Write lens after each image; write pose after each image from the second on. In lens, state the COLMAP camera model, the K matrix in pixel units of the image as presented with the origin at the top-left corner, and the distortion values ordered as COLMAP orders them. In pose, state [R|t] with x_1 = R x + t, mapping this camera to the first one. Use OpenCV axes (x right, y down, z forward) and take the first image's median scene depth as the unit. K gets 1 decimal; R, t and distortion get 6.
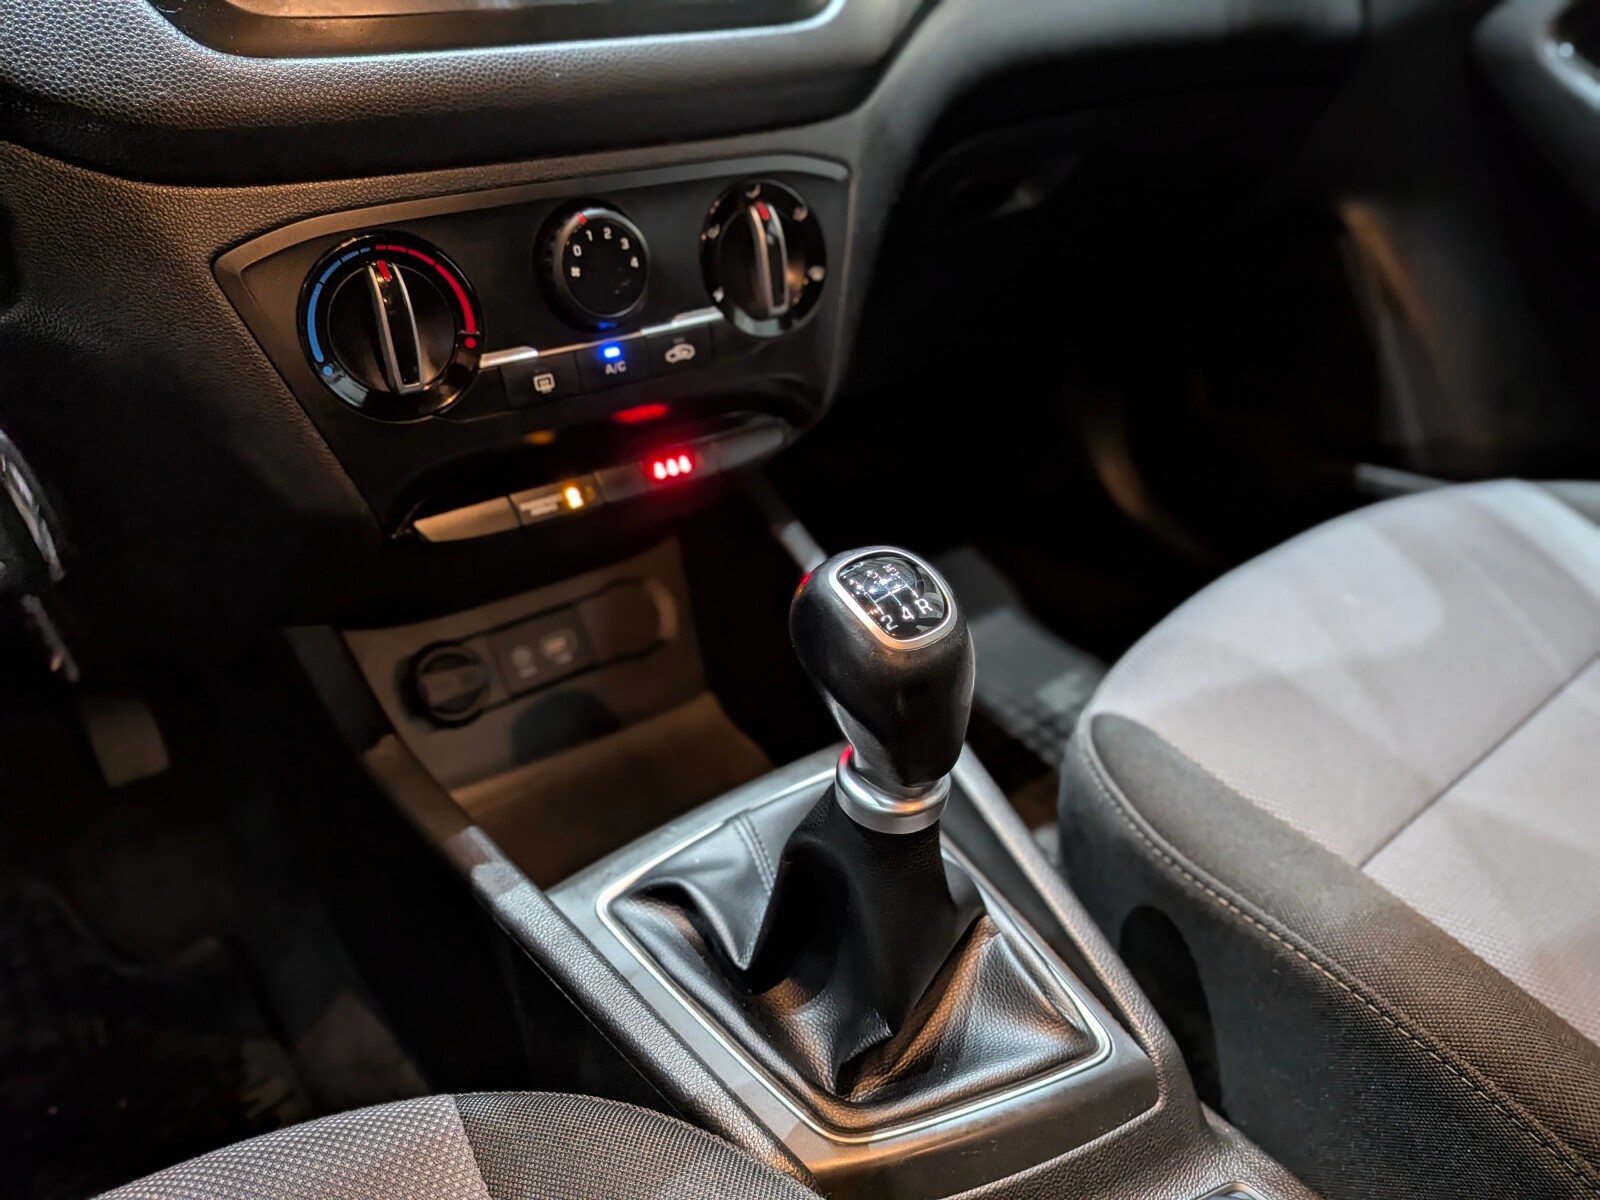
lens RADIAL K [[1144.0, 0, 837.5], [0, 1144.0, 602.2], [0, 0, 1]] dist [0.001408, -0.028731]
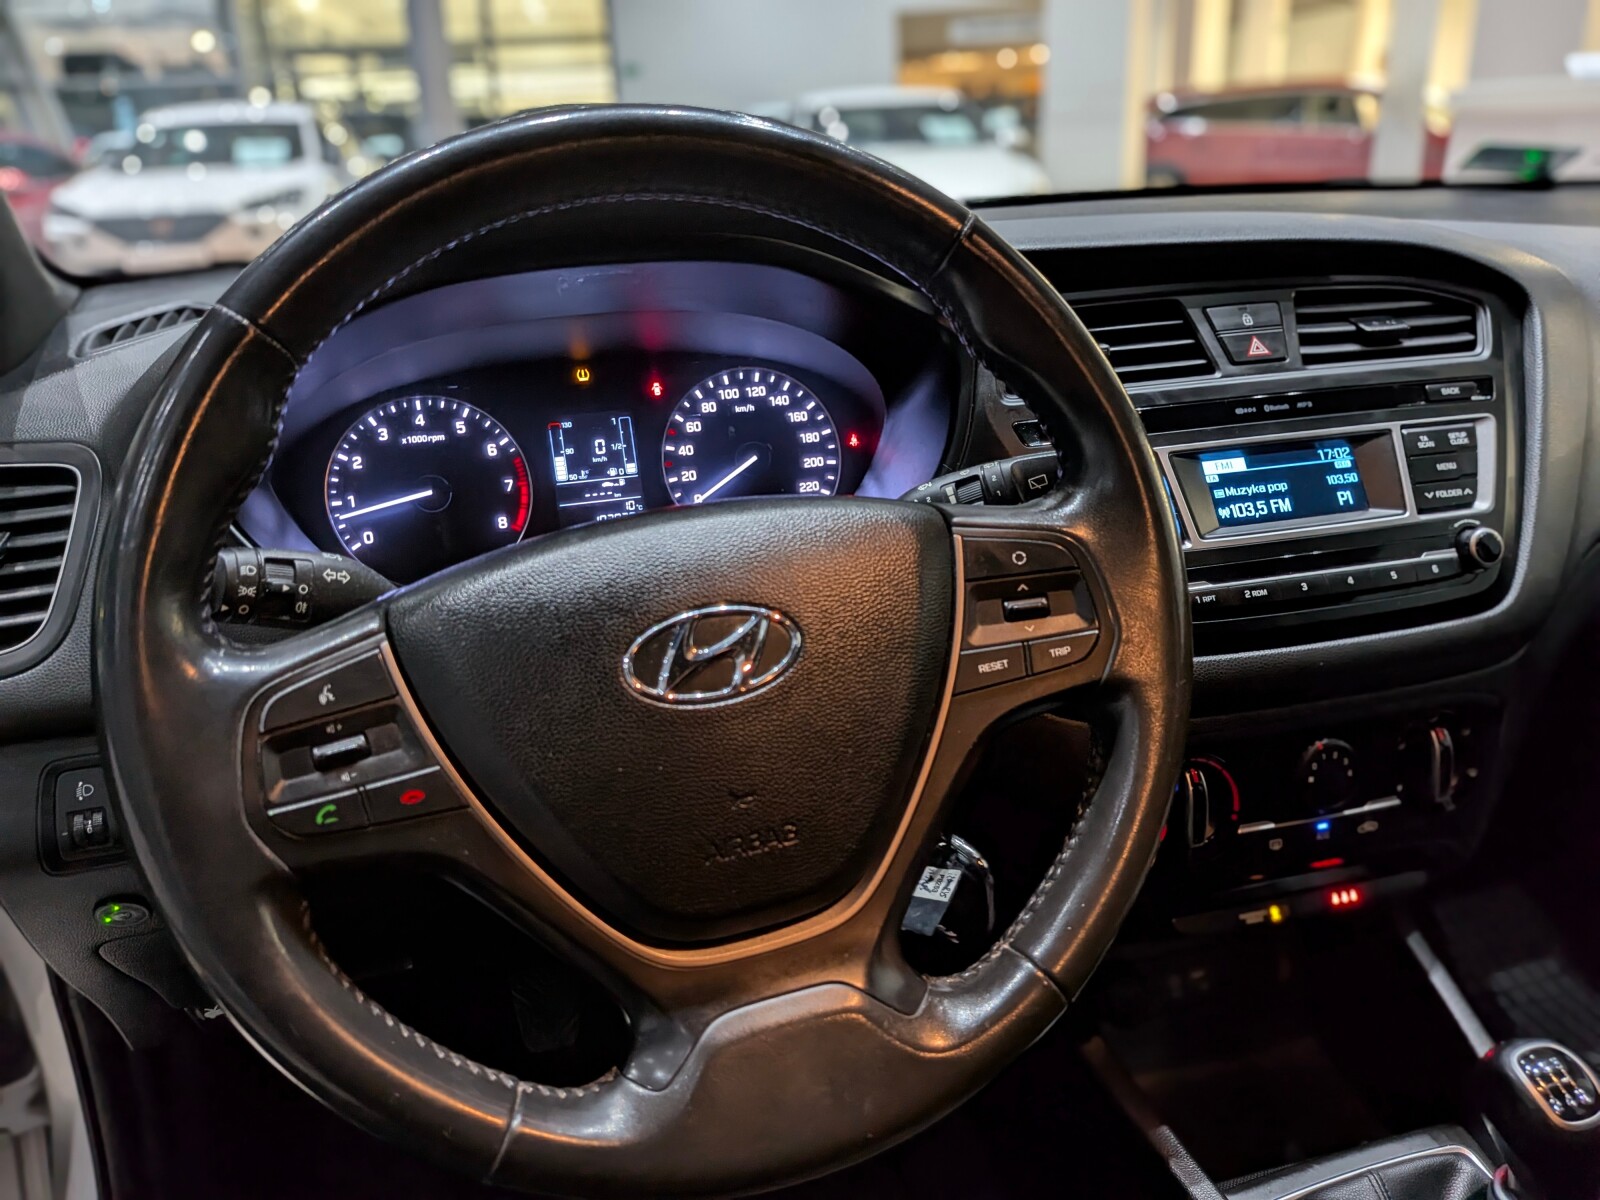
lens RADIAL K [[1144.0, 0, 837.5], [0, 1144.0, 602.2], [0, 0, 1]] dist [0.001408, -0.028731]
pose [[0.920790, 0.096724, -0.377876, -0.235089], [-0.152167, 0.981084, -0.119667, -0.221988], [0.359153, 0.167689, 0.918090, -0.587355]]
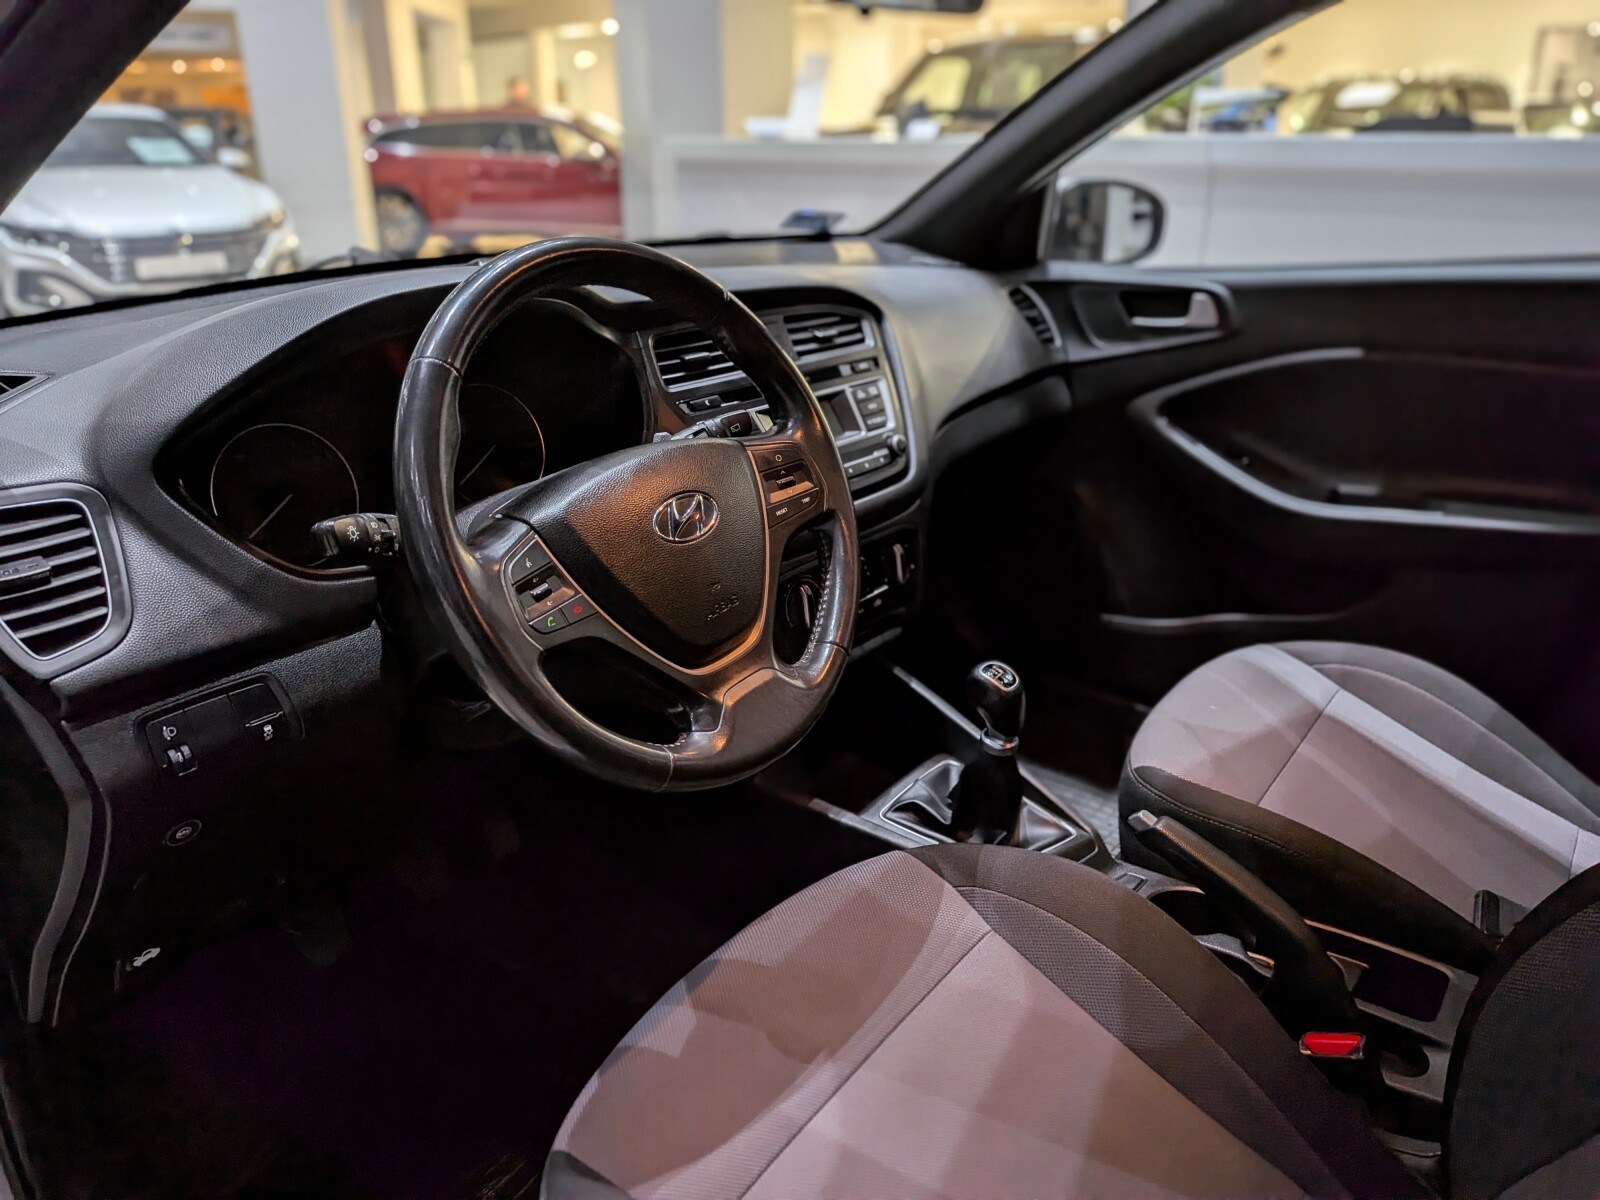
lens RADIAL K [[1175.6, 0, 796.8], [0, 1175.6, 646.4], [0, 0, 1]] dist [-0.006769, -0.010672]
pose [[0.971221, -0.111323, 0.210565, -0.900479], [0.135888, 0.985037, -0.106000, 0.142436], [-0.195615, 0.131562, 0.971816, -1.584375]]
